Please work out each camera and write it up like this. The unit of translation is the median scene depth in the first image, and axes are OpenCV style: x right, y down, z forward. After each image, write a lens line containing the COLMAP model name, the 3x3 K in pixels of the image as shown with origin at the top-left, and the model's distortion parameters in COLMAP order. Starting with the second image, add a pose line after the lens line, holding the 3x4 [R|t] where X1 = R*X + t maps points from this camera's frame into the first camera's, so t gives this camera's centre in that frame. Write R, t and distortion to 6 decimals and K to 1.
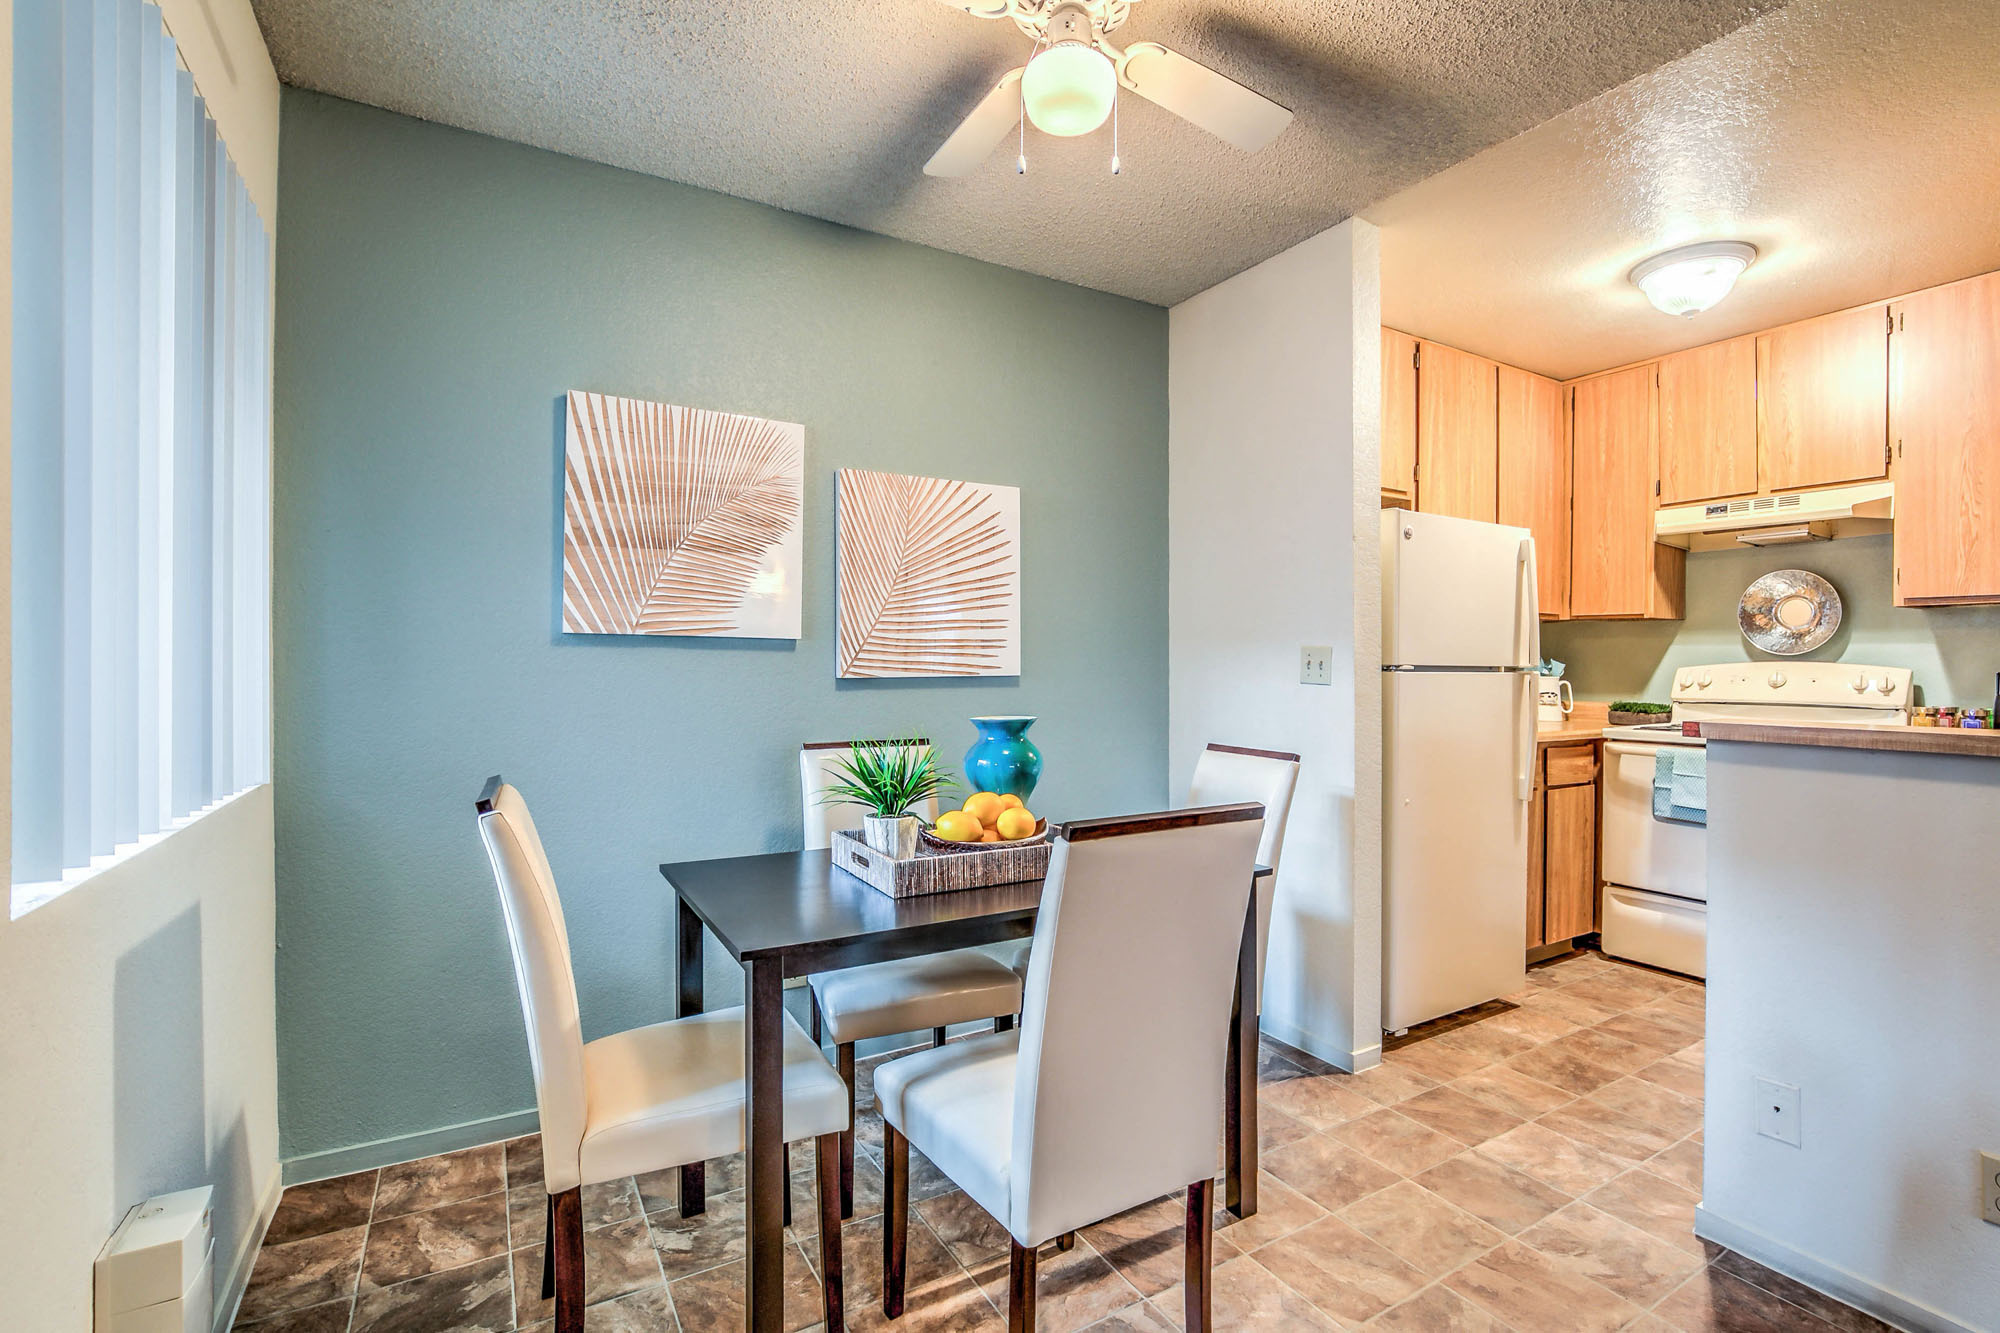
lens RADIAL K [[908.9, 0, 1010.1], [0, 908.9, 664.4], [0, 0, 1]] dist [-0.013351, 0.000013]
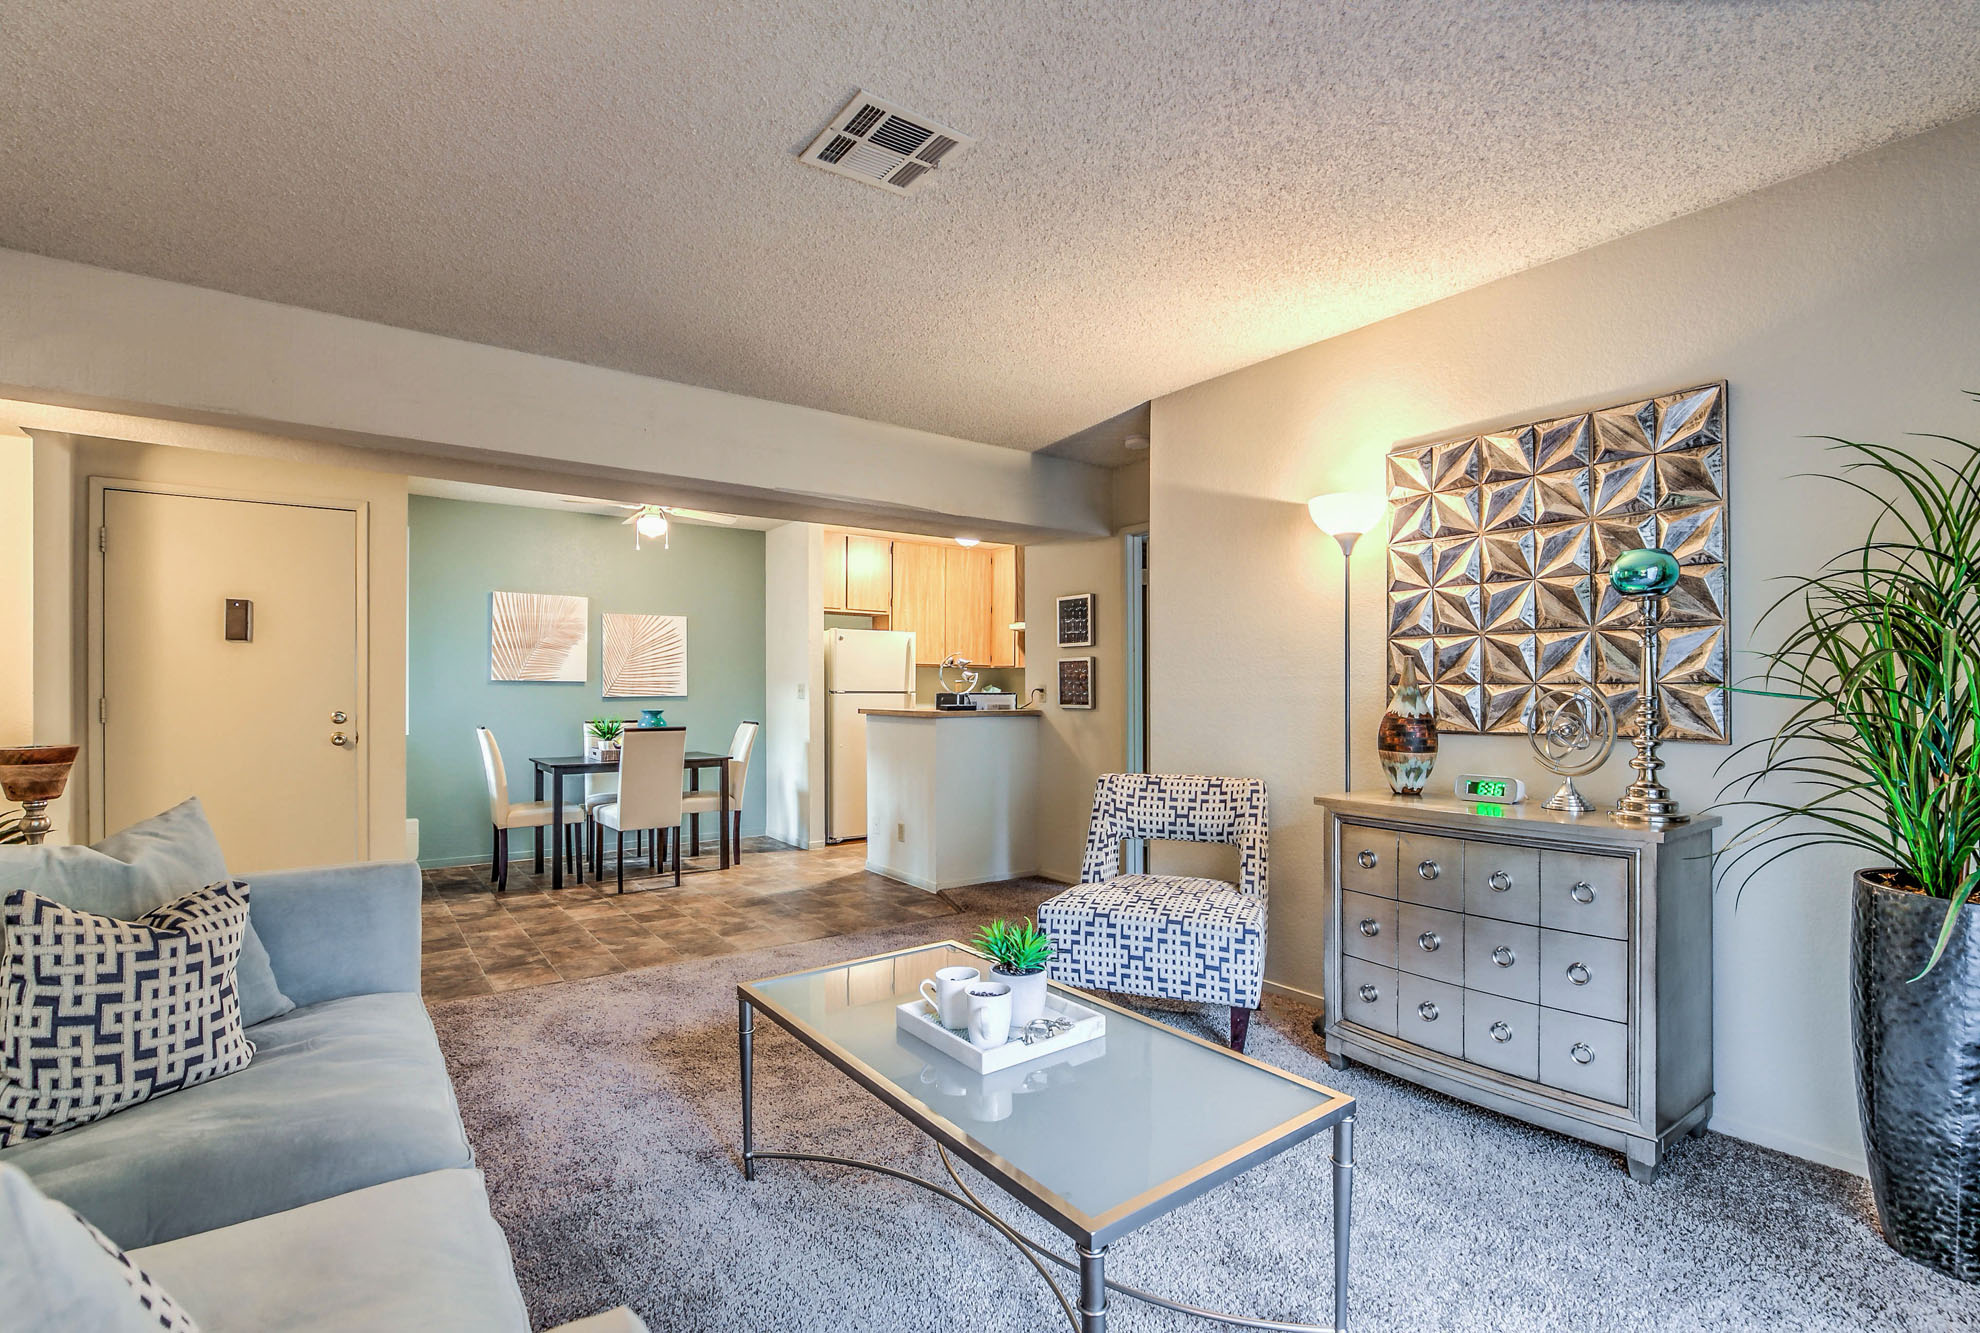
lens RADIAL K [[899.8, 0, 979.4], [0, 899.8, 679.0], [0, 0, 1]] dist [-0.013351, 0.000013]
pose [[0.995034, -0.002329, 0.099510, 0.627945], [0.003585, 0.999916, -0.012447, 0.000414], [-0.099473, 0.012742, 0.994959, -1.644700]]
